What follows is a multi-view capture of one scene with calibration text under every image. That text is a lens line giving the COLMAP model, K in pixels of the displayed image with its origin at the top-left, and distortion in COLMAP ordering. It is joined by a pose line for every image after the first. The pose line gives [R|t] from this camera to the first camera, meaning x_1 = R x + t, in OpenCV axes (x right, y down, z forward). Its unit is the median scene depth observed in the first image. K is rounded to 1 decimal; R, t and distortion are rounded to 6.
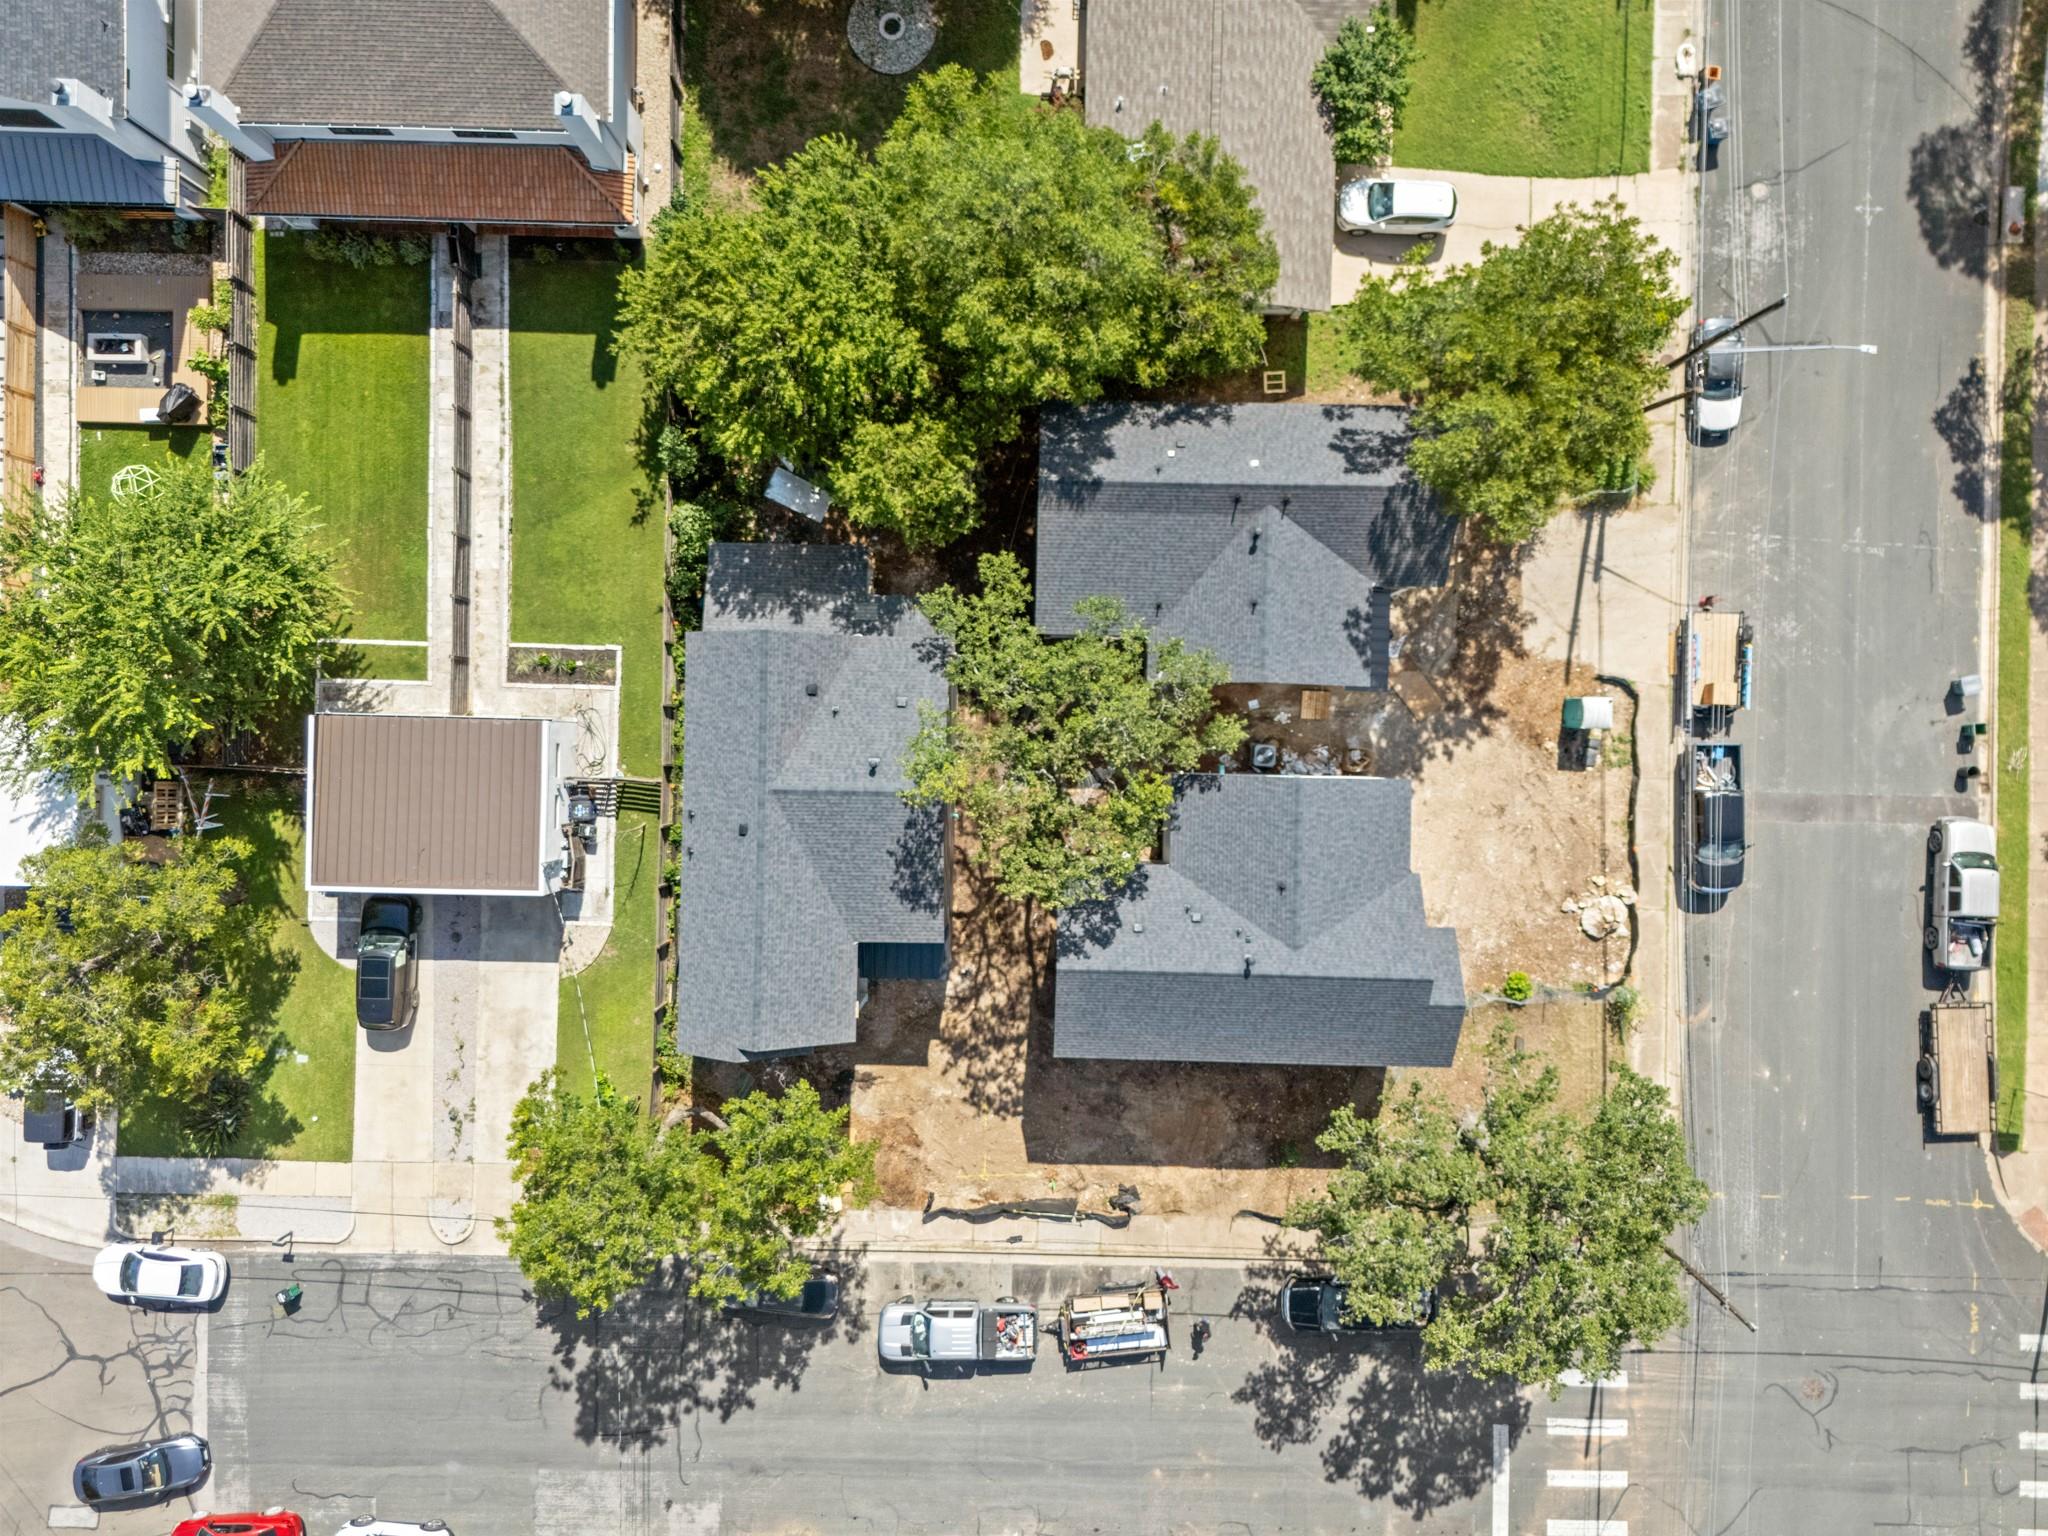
lens RADIAL K [[1546.7, 0, 1024.0], [0, 1546.7, 768.0], [0, 0, 1]] dist [0.089935, -0.093033]
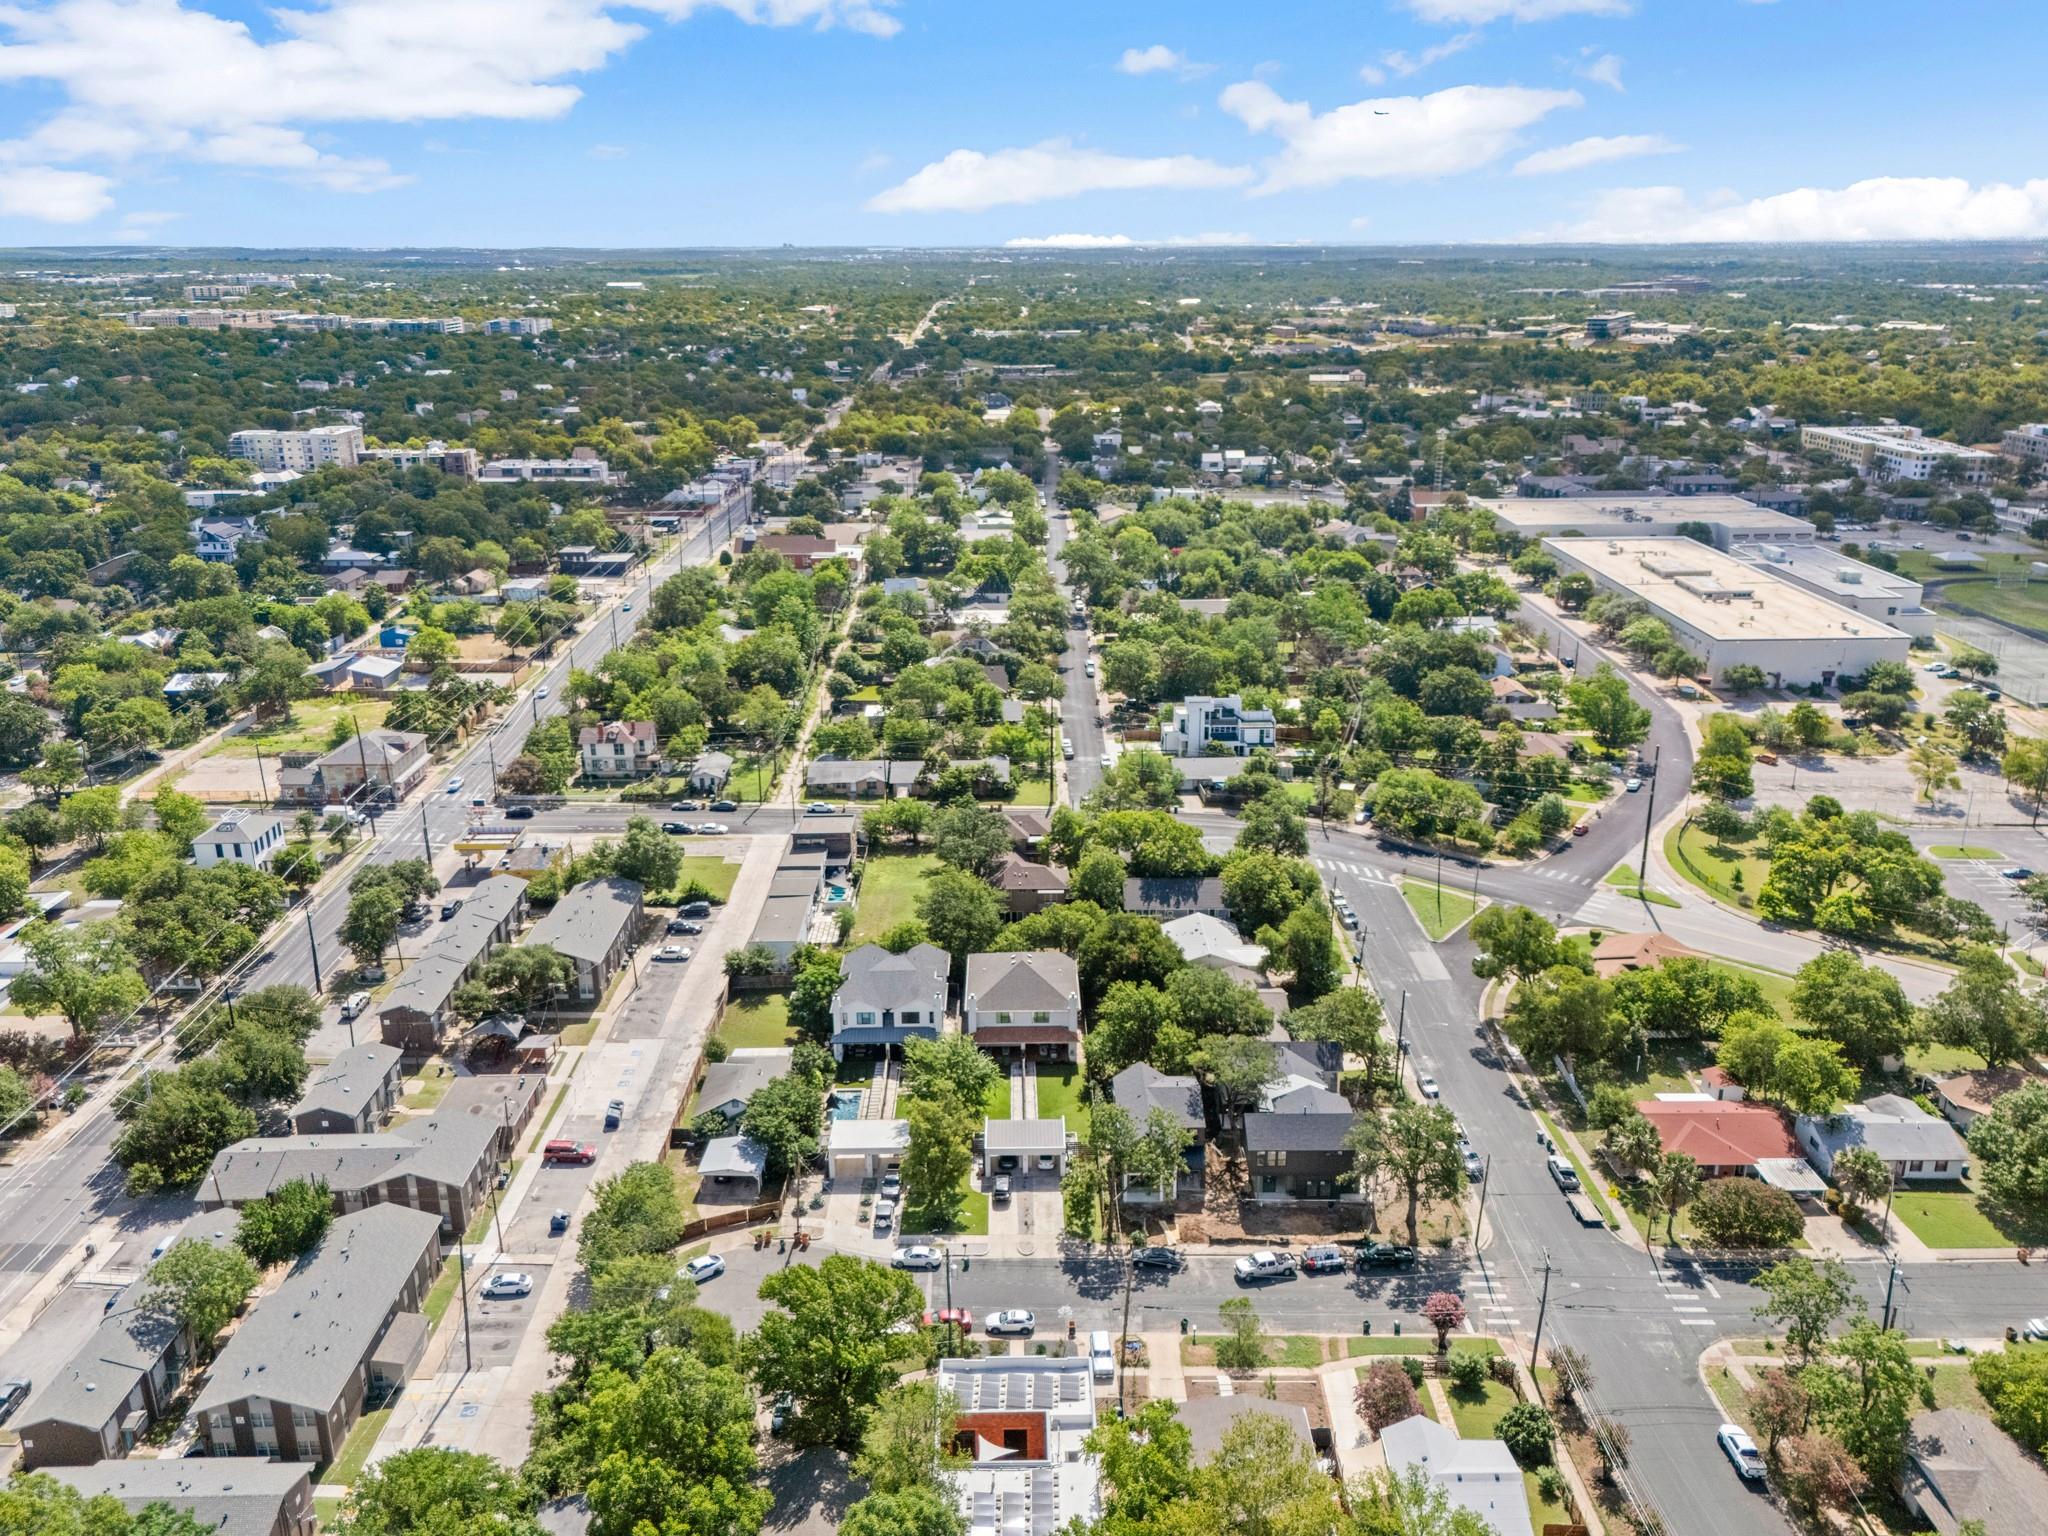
lens RADIAL K [[1580.1, 0, 1021.9], [0, 1580.1, 756.6], [0, 0, 1]] dist [0.062672, -0.002148]
pose [[0.999660, -0.007037, 0.025126, -0.430542], [0.026073, 0.306542, -0.951500, 2.517415], [-0.001006, 0.951831, 0.306621, -0.568905]]
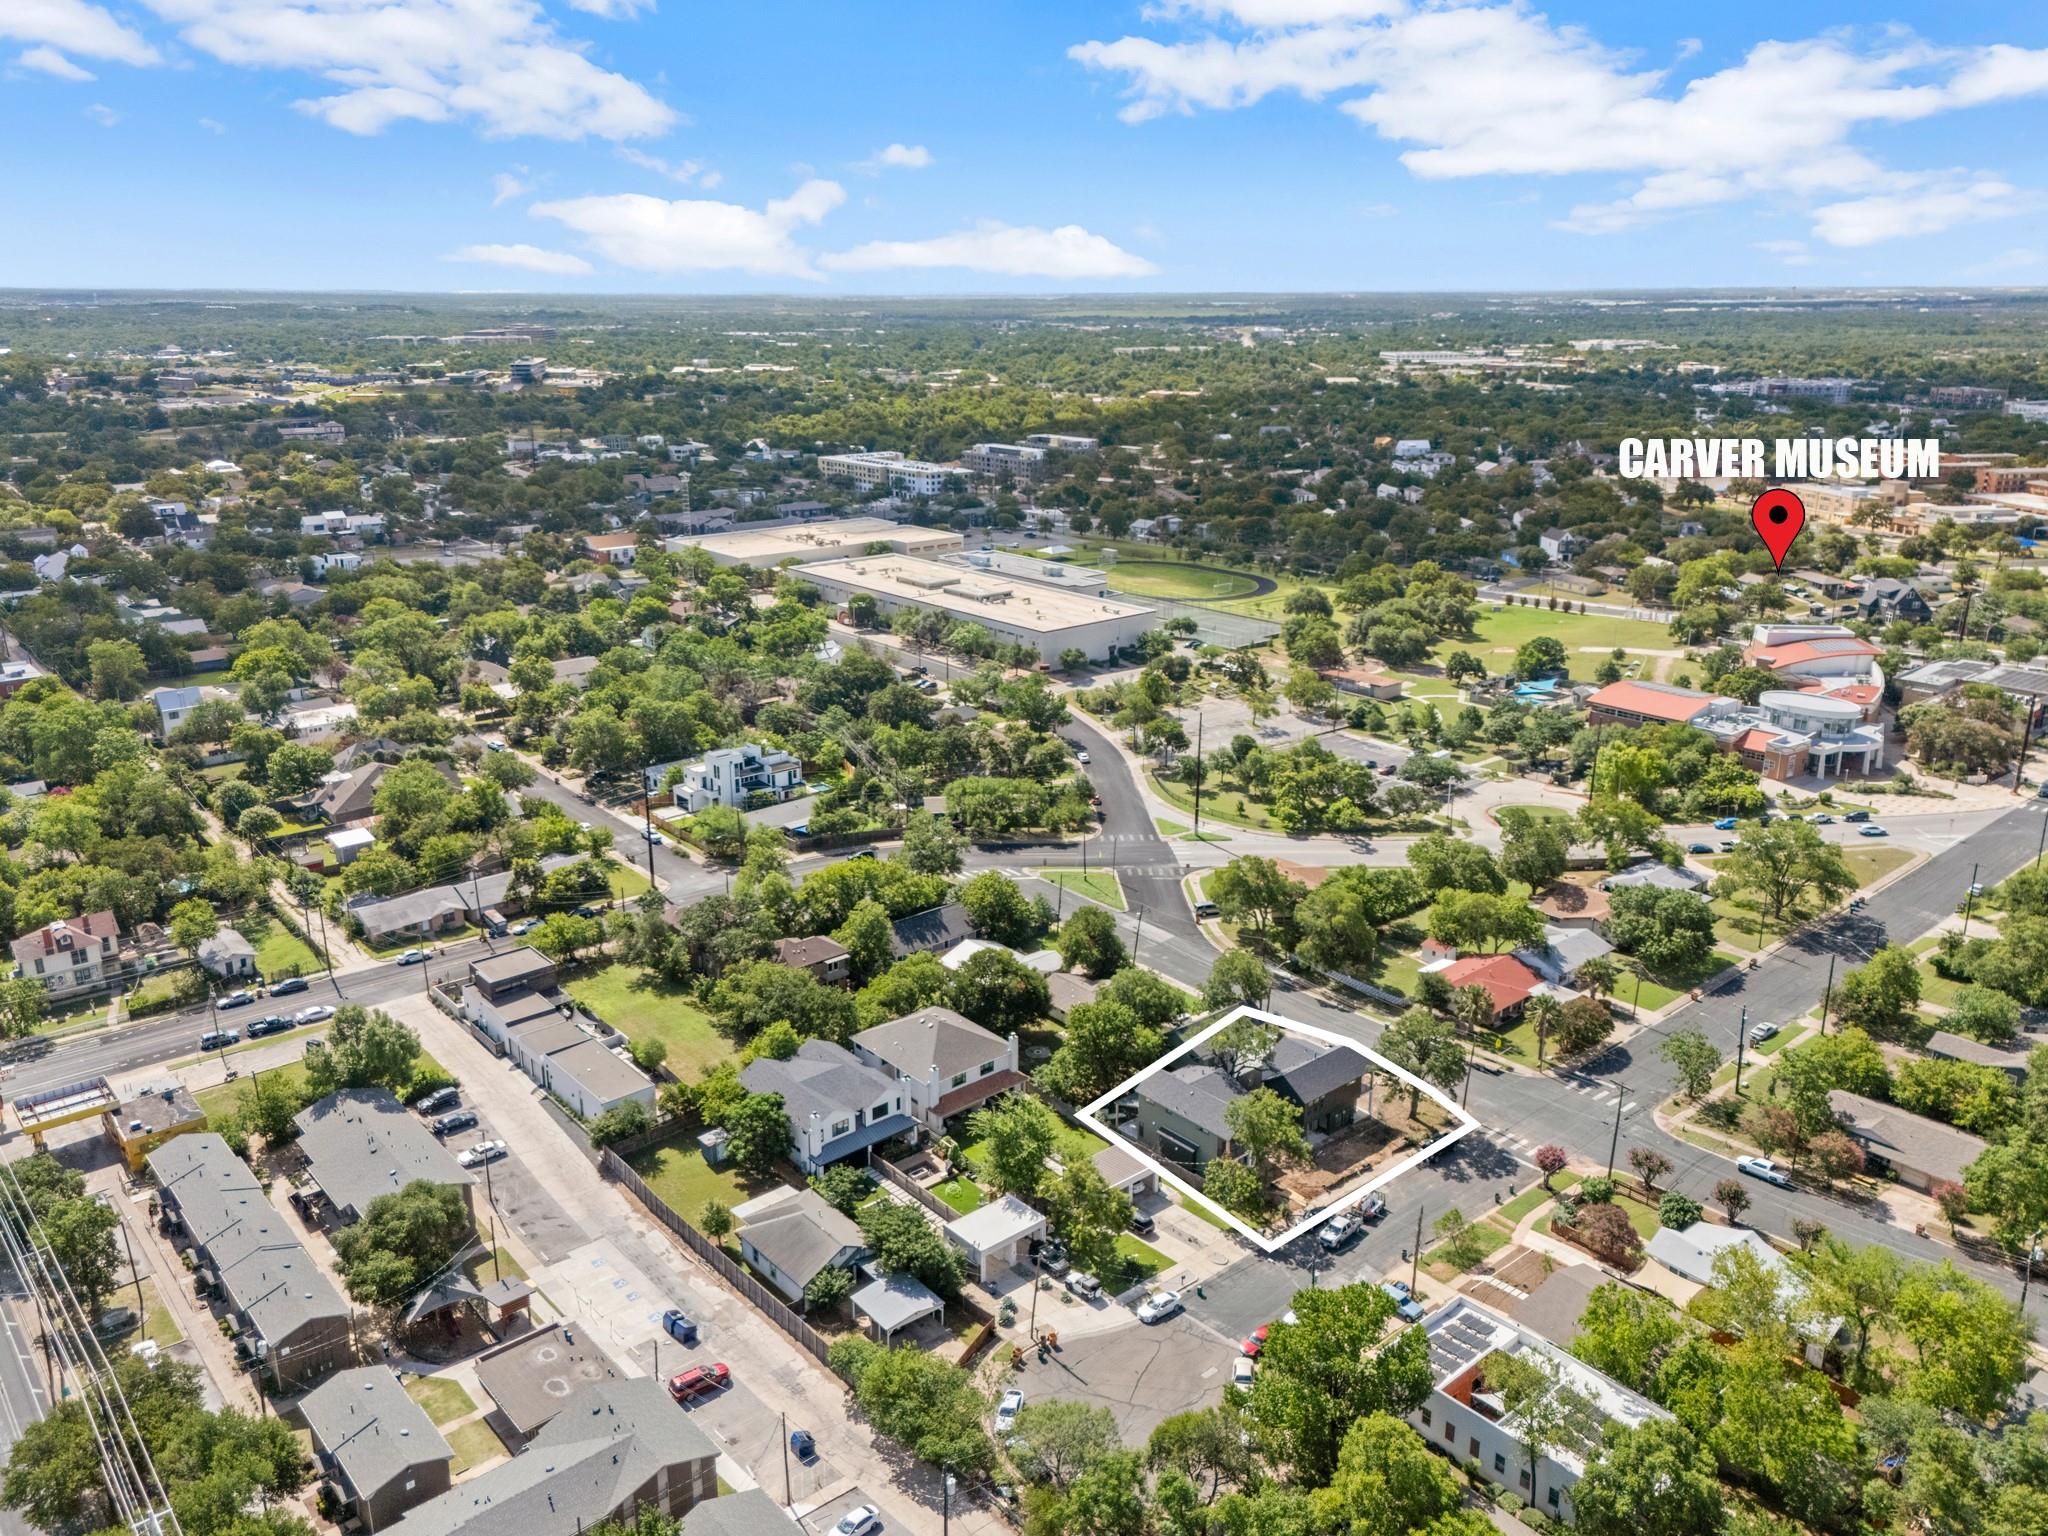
lens RADIAL K [[1546.7, 0, 1024.0], [0, 1546.7, 768.0], [0, 0, 1]] dist [0.089935, -0.093033]
pose [[0.743559, -0.190094, 0.641080, -2.141831], [0.668647, 0.219325, -0.710498, 1.759715], [-0.005544, 0.956954, 0.290187, -0.563161]]
